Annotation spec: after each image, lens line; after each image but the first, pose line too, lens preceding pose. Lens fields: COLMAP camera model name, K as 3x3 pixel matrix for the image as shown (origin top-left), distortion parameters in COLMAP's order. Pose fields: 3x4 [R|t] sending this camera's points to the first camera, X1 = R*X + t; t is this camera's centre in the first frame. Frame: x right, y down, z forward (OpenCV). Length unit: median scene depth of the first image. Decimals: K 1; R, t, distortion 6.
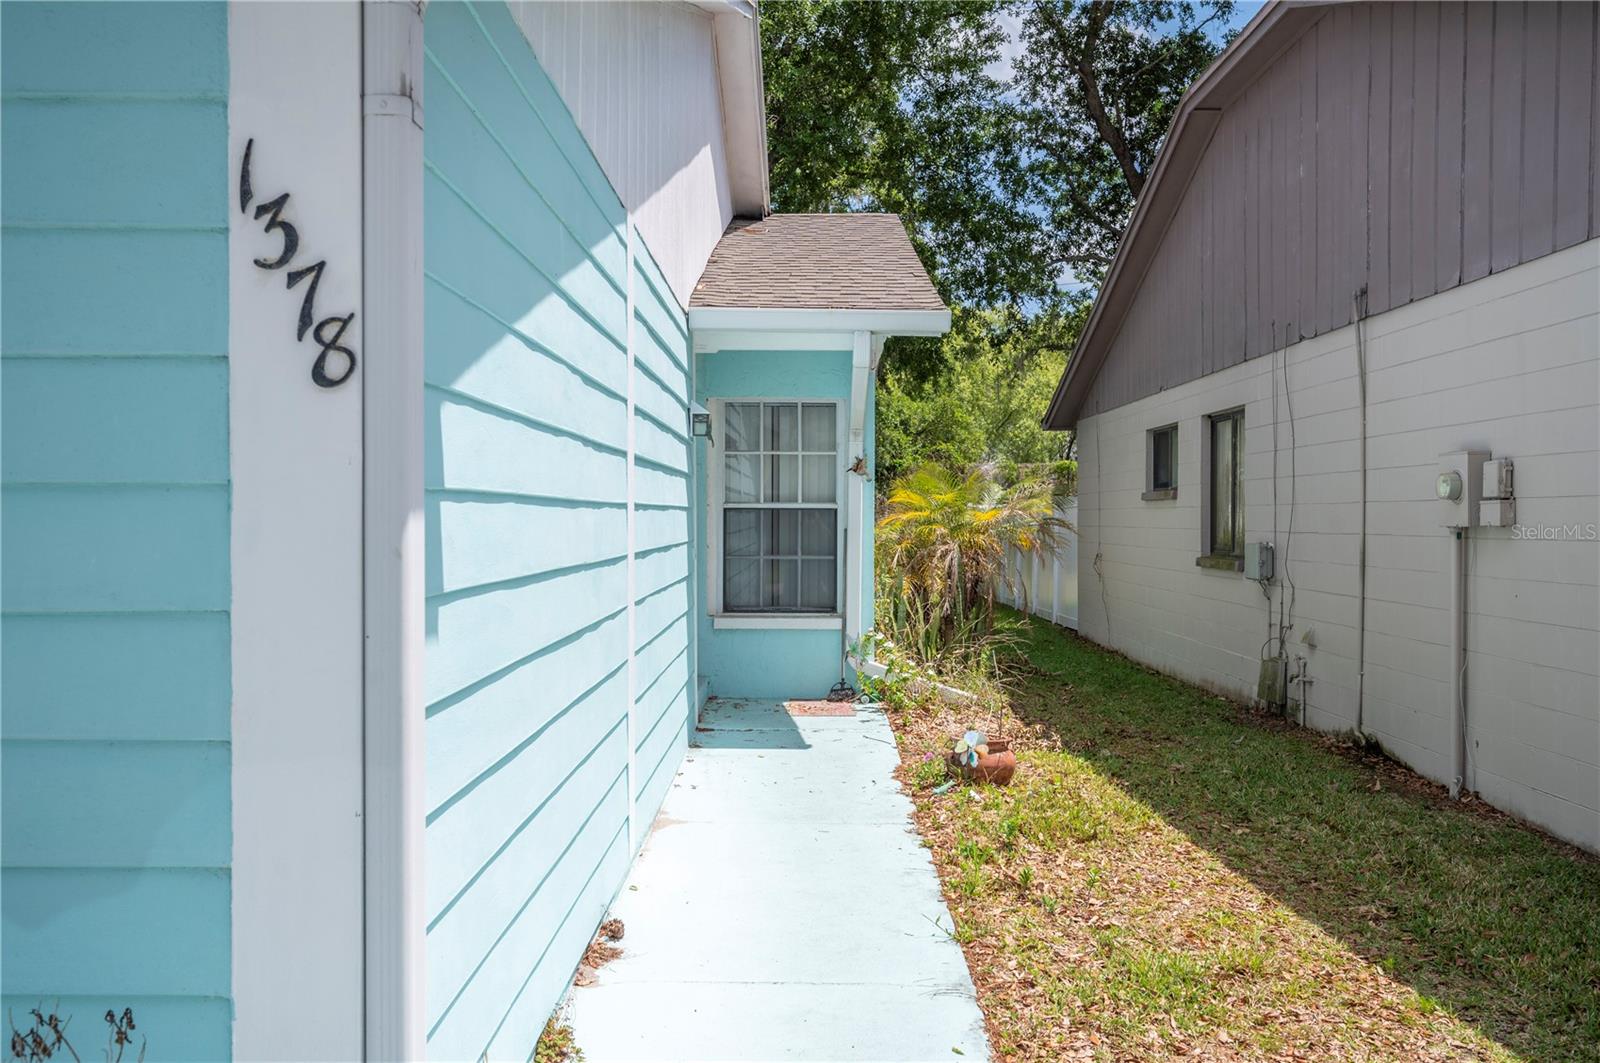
lens RADIAL K [[1373.8, 0, 800.7], [0, 1373.8, 530.7], [0, 0, 1]] dist [-0.010494, -0.005491]
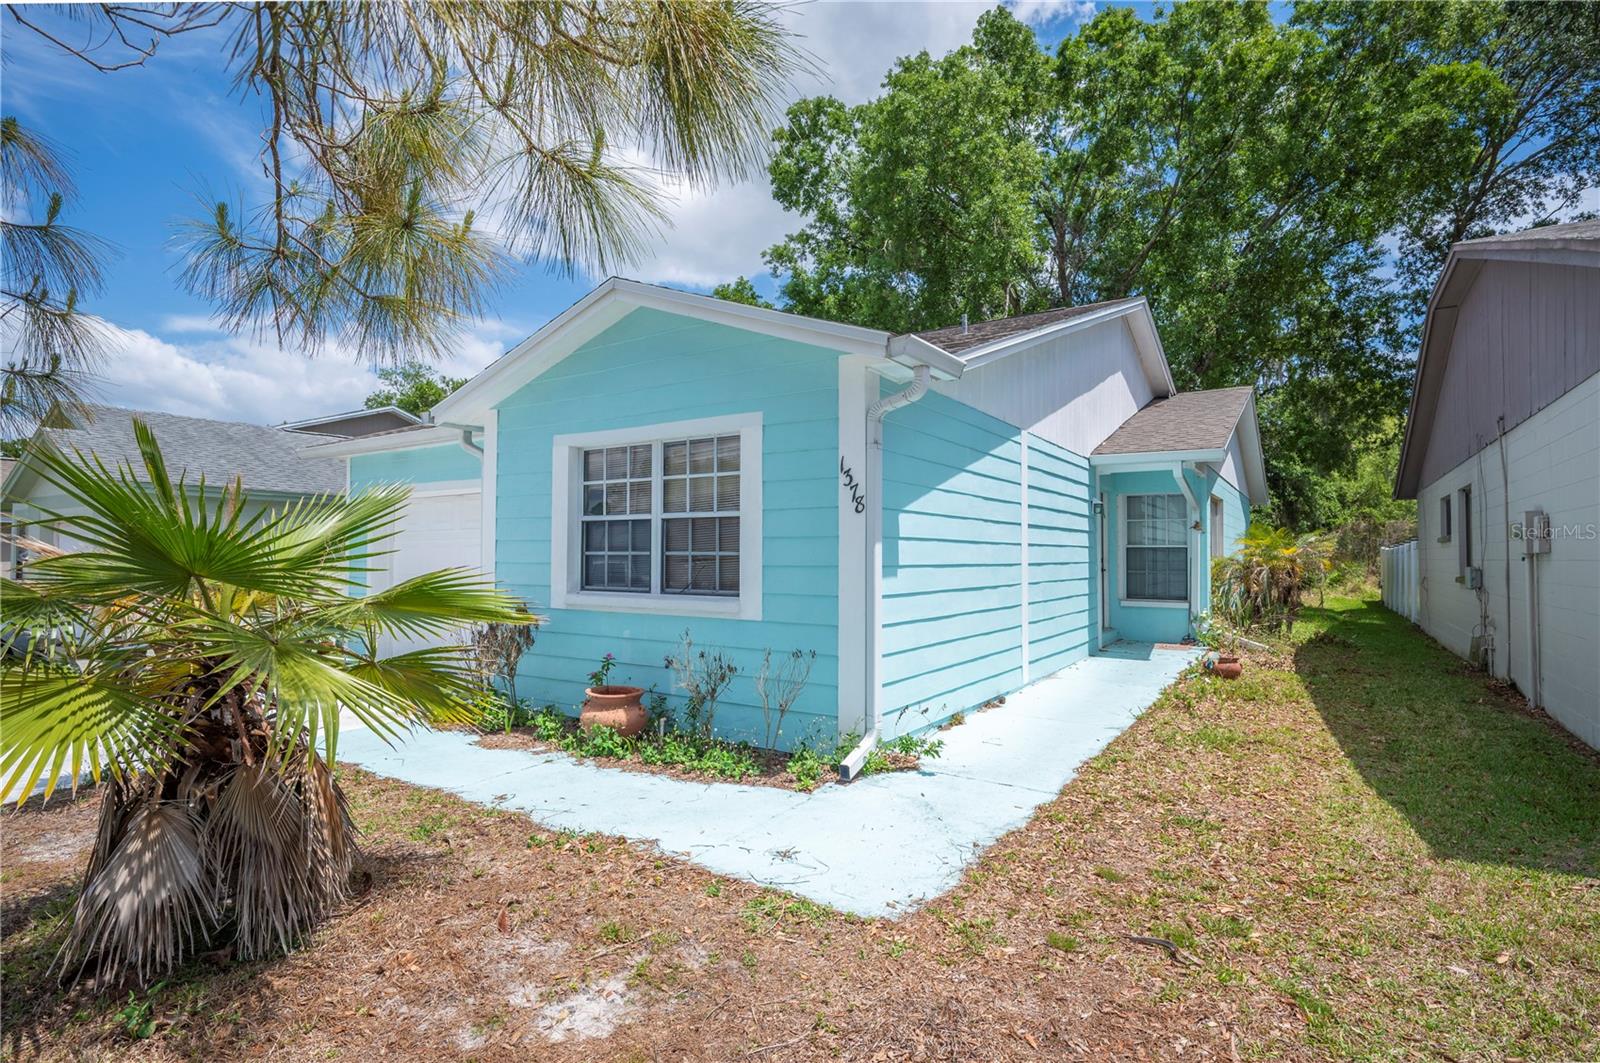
lens RADIAL K [[843.2, 0, 801.3], [0, 843.2, 533.8], [0, 0, 1]] dist [0.001507, -0.000464]
pose [[0.829958, -0.015357, -0.557615, 0.242568], [-0.007686, 0.999211, -0.038957, 0.015904], [0.557773, 0.036619, 0.829185, -0.318025]]
